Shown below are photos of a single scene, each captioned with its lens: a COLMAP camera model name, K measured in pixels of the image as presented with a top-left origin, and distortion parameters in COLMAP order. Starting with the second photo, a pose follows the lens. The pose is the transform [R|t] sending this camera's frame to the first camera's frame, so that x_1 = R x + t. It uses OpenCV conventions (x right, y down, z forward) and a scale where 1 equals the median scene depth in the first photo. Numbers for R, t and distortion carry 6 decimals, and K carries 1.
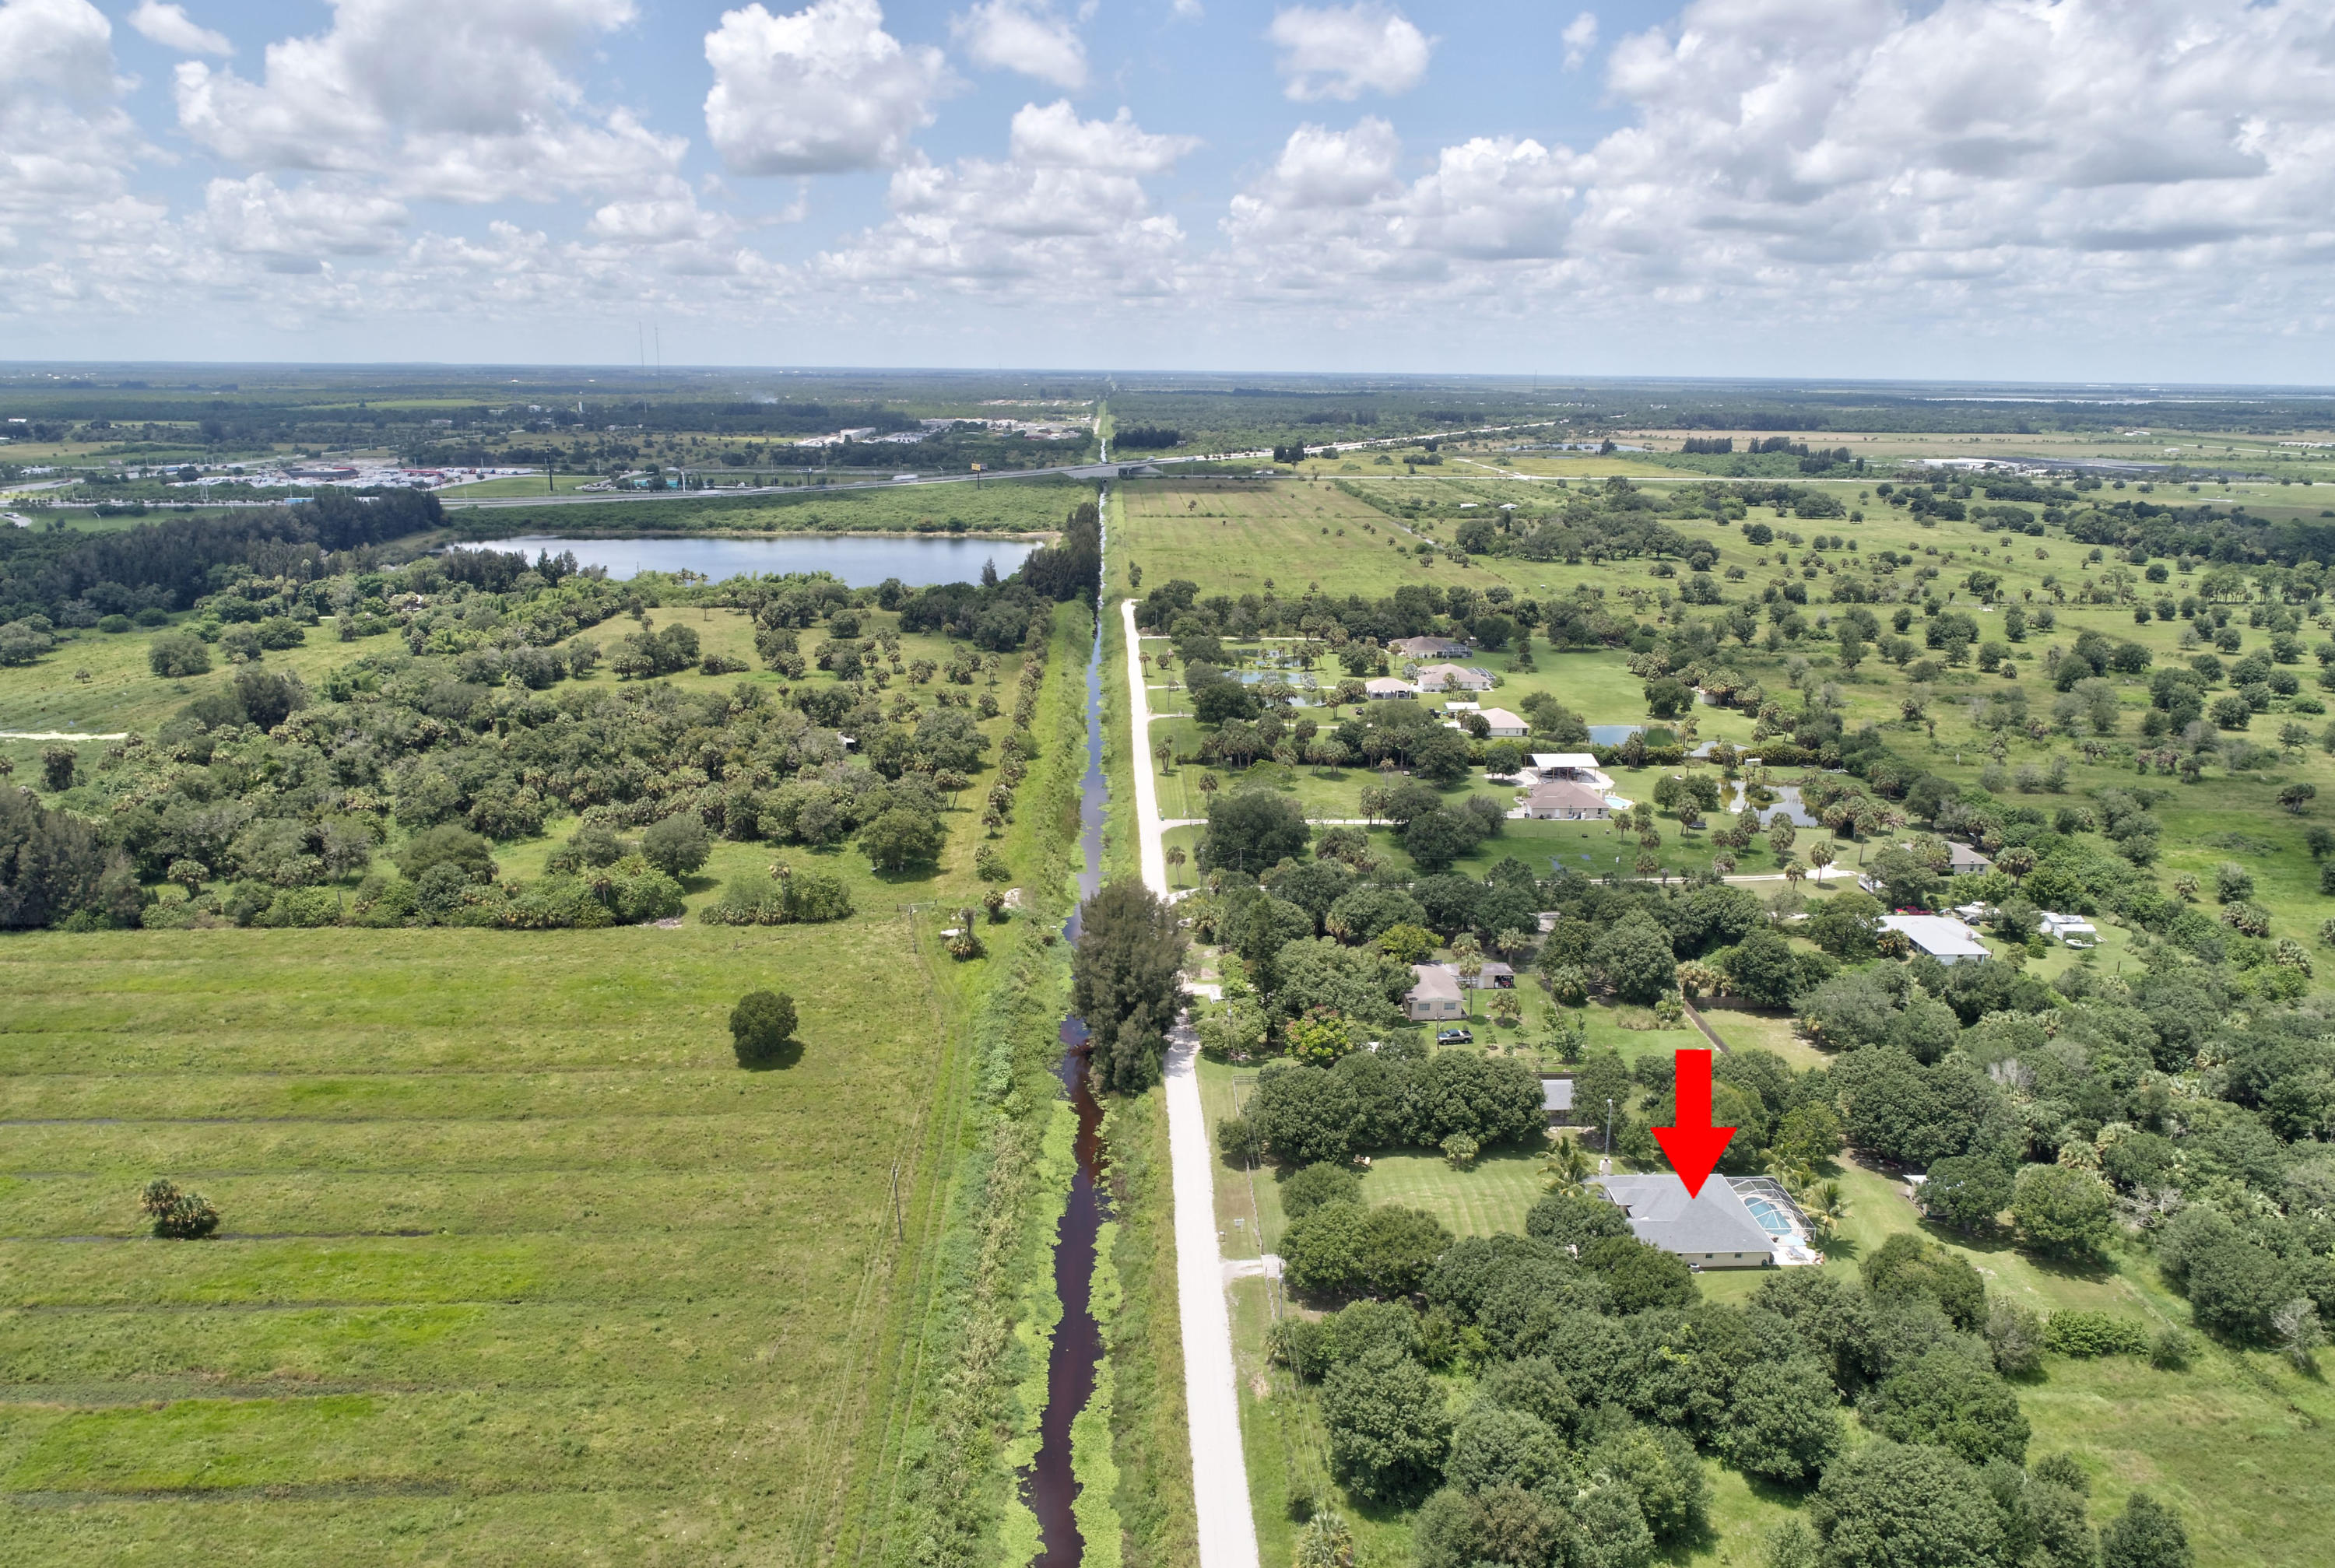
lens RADIAL K [[1568.3, 0, 1173.2], [0, 1568.3, 776.9], [0, 0, 1]] dist [-0.004040, 0.000931]
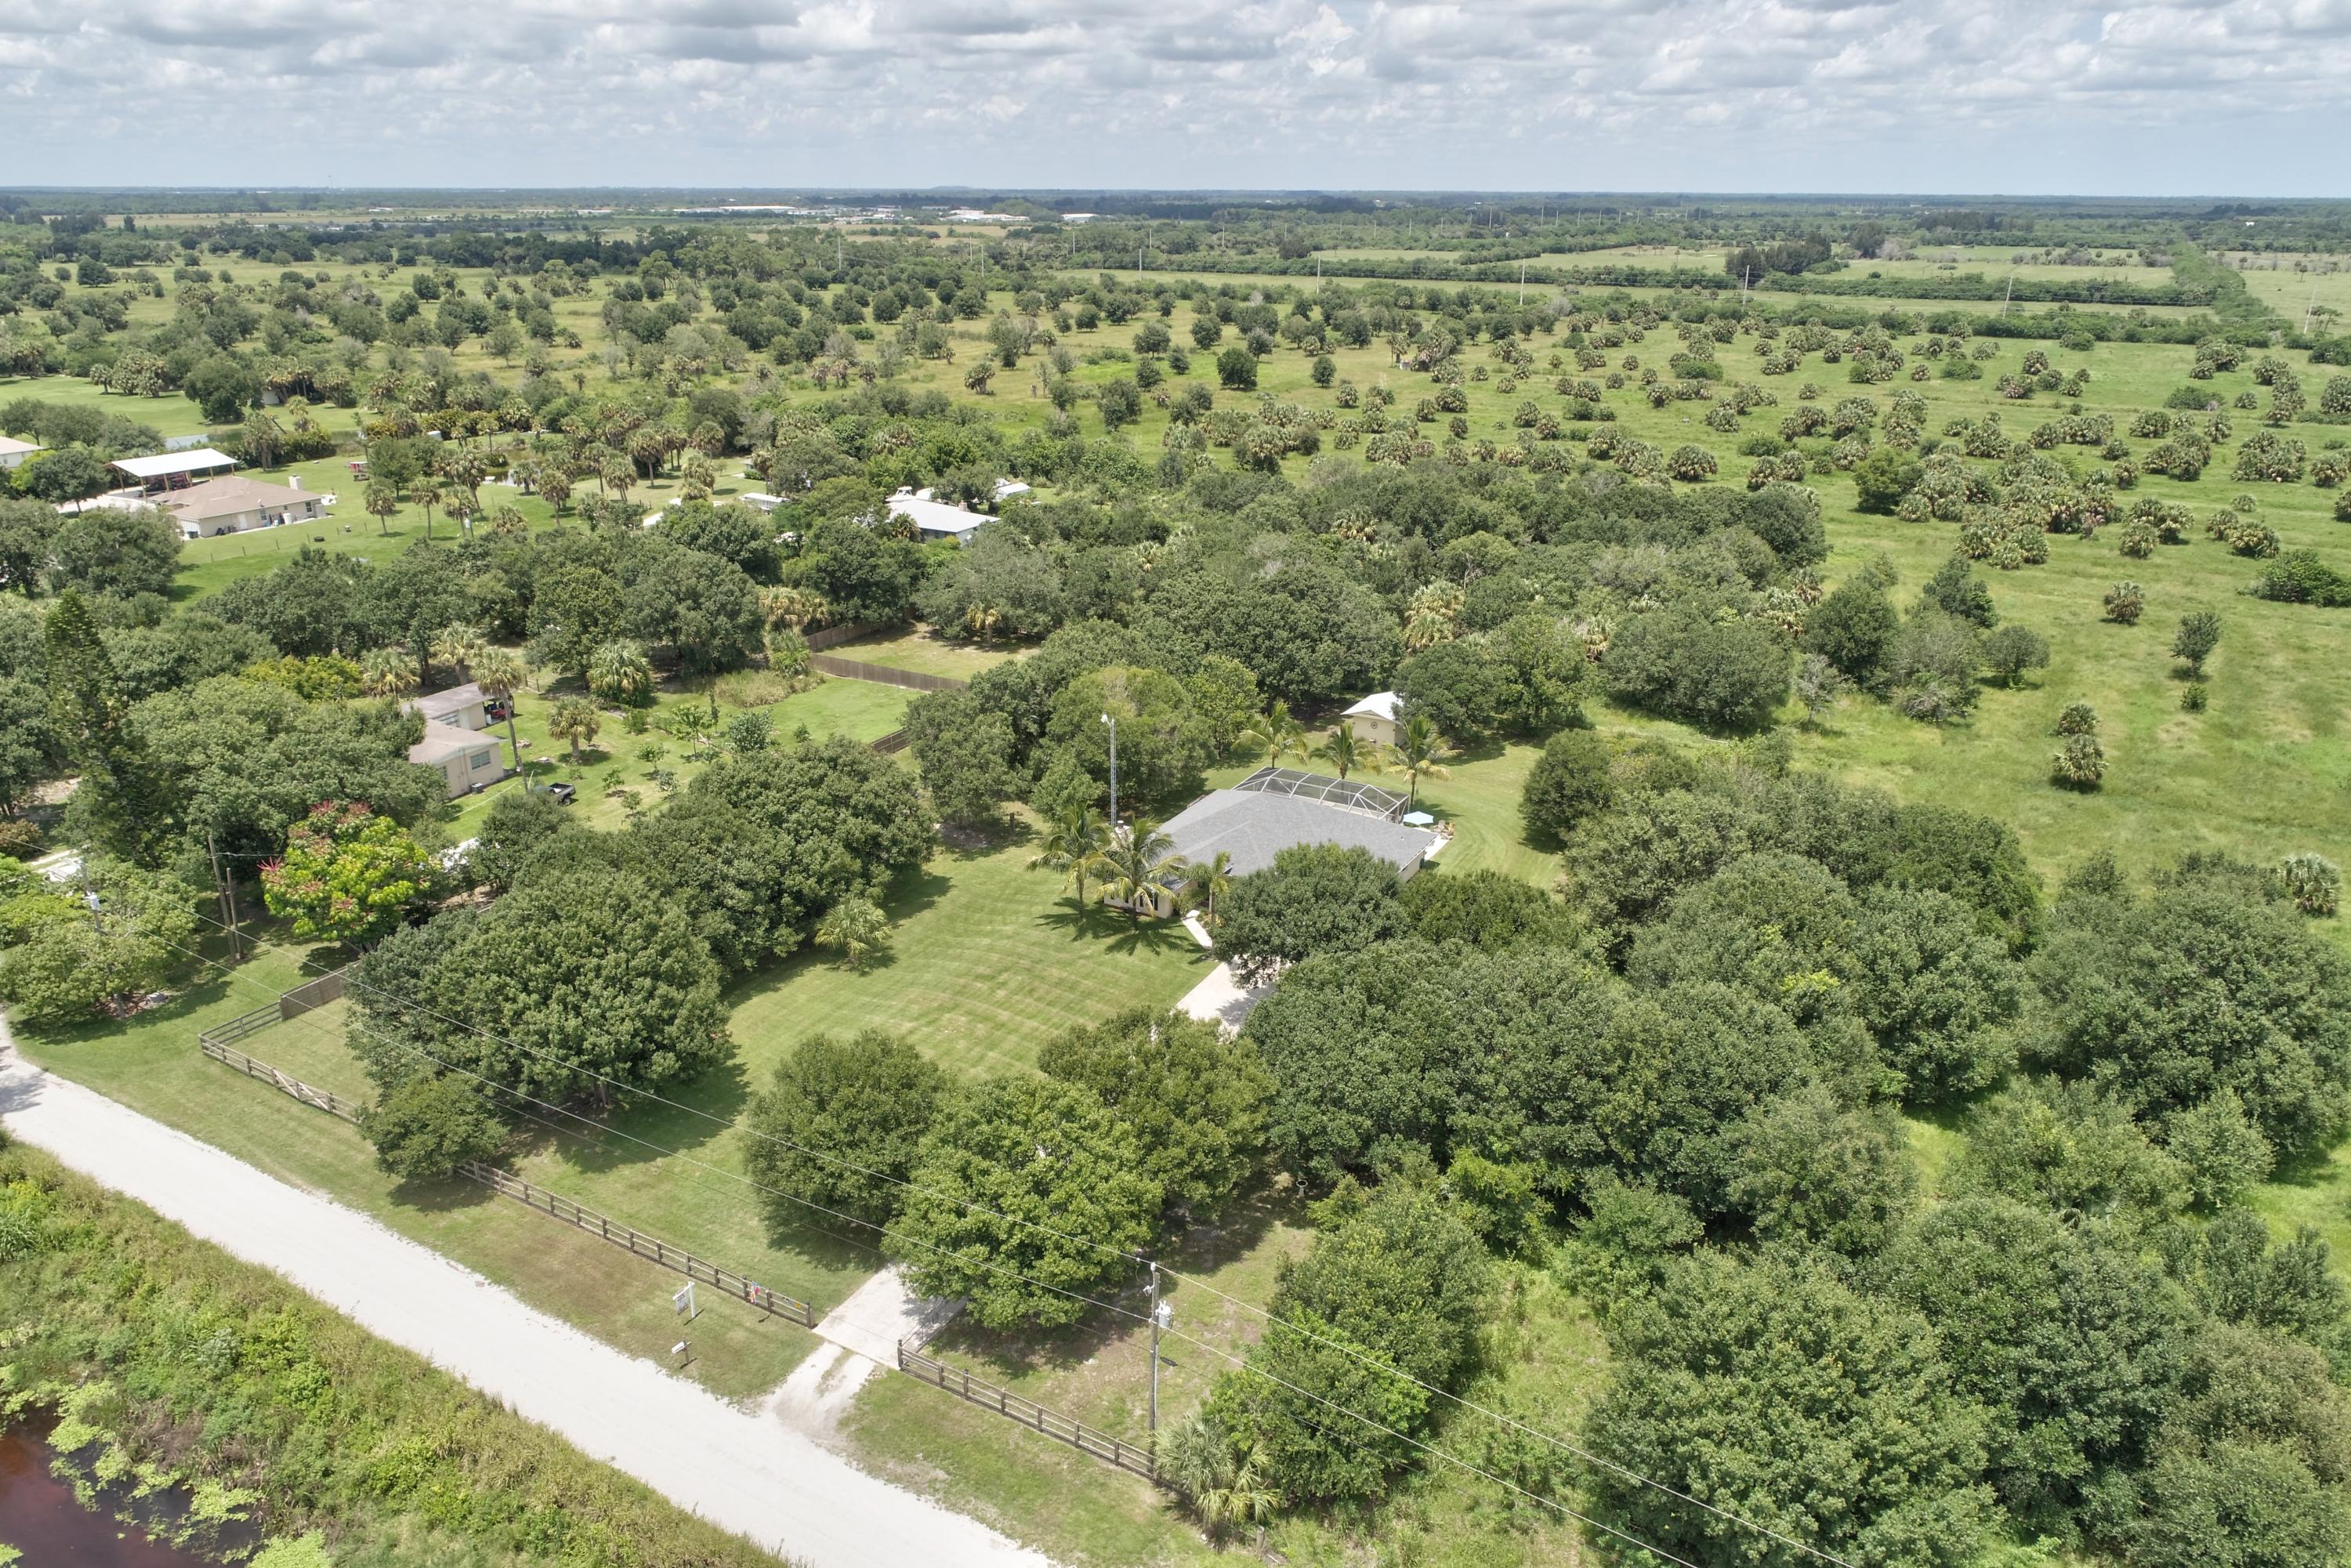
lens RADIAL K [[1572.6, 0, 1175.1], [0, 1572.6, 787.2], [0, 0, 1]] dist [-0.005027, 0.003314]
pose [[0.531274, -0.309510, 0.788639, -0.116508], [0.215201, 0.949647, 0.227727, 0.092488], [-0.819412, 0.048730, 0.571130, 0.556653]]
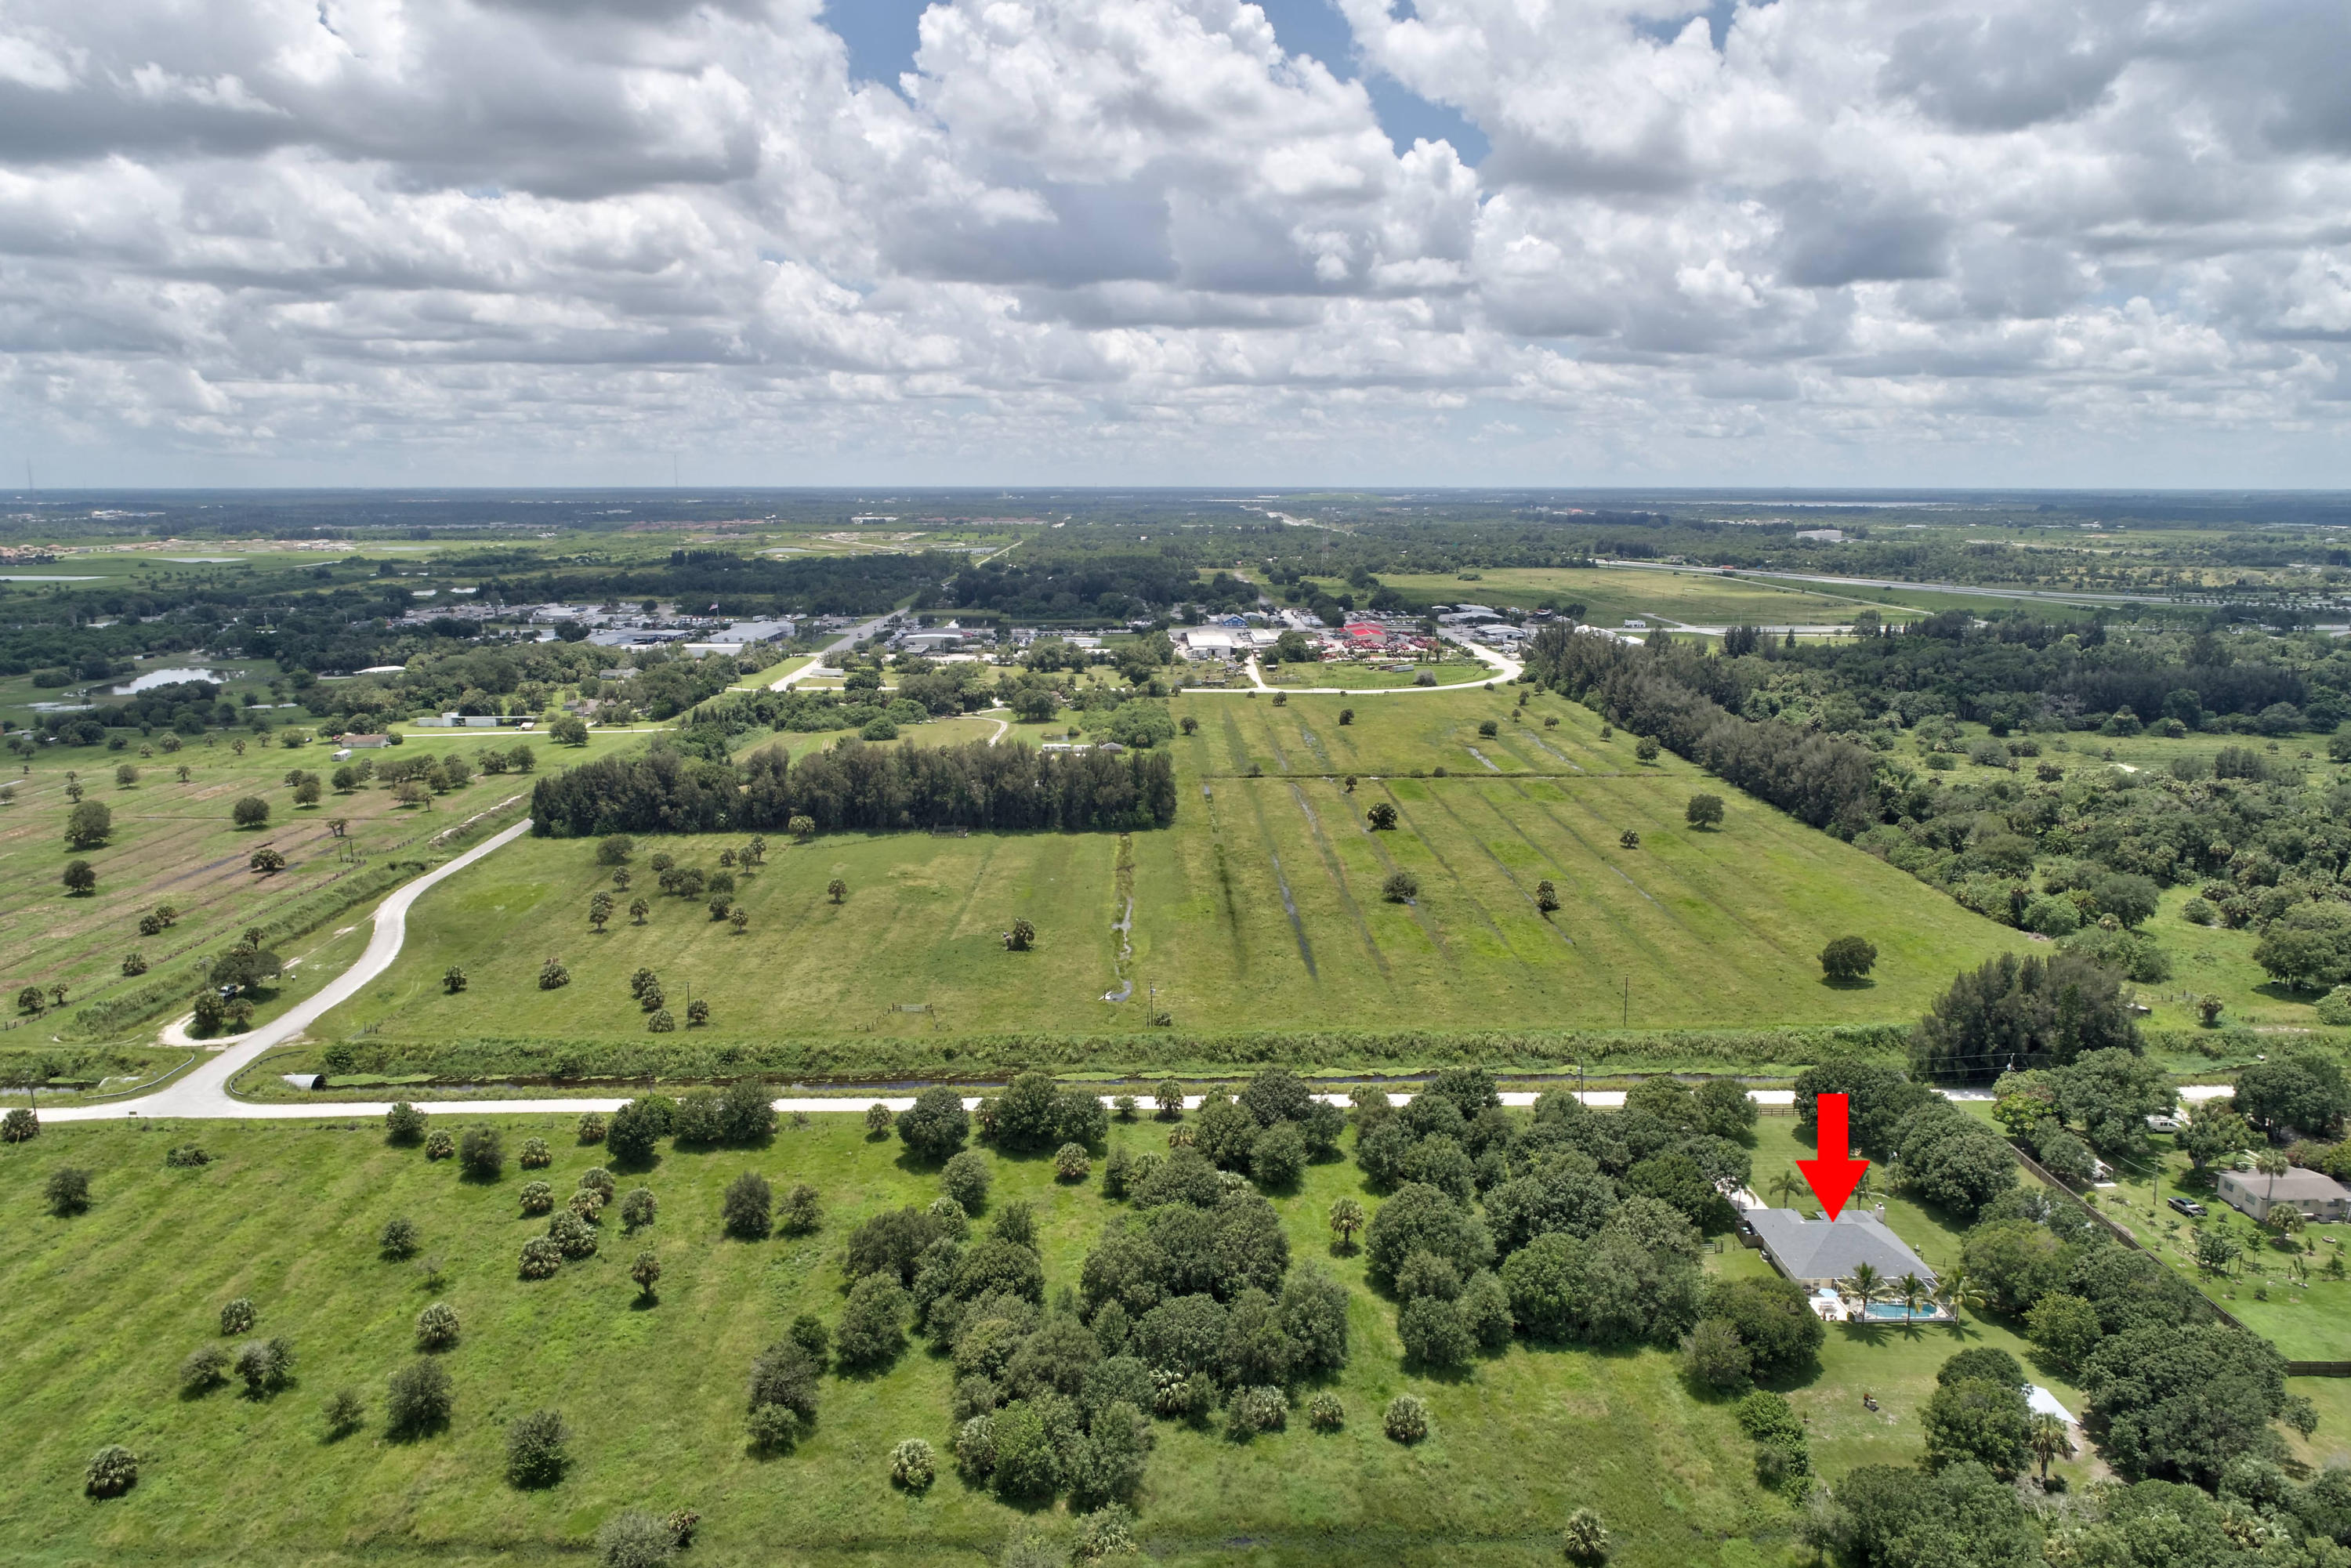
lens RADIAL K [[1572.6, 0, 1187.6], [0, 1572.6, 802.4], [0, 0, 1]] dist [-0.005027, 0.003314]
pose [[-0.013916, 0.191050, -0.981482, 1.073225], [-0.255414, 0.948334, 0.188219, -0.083973], [0.966732, 0.253303, 0.035600, 0.355403]]
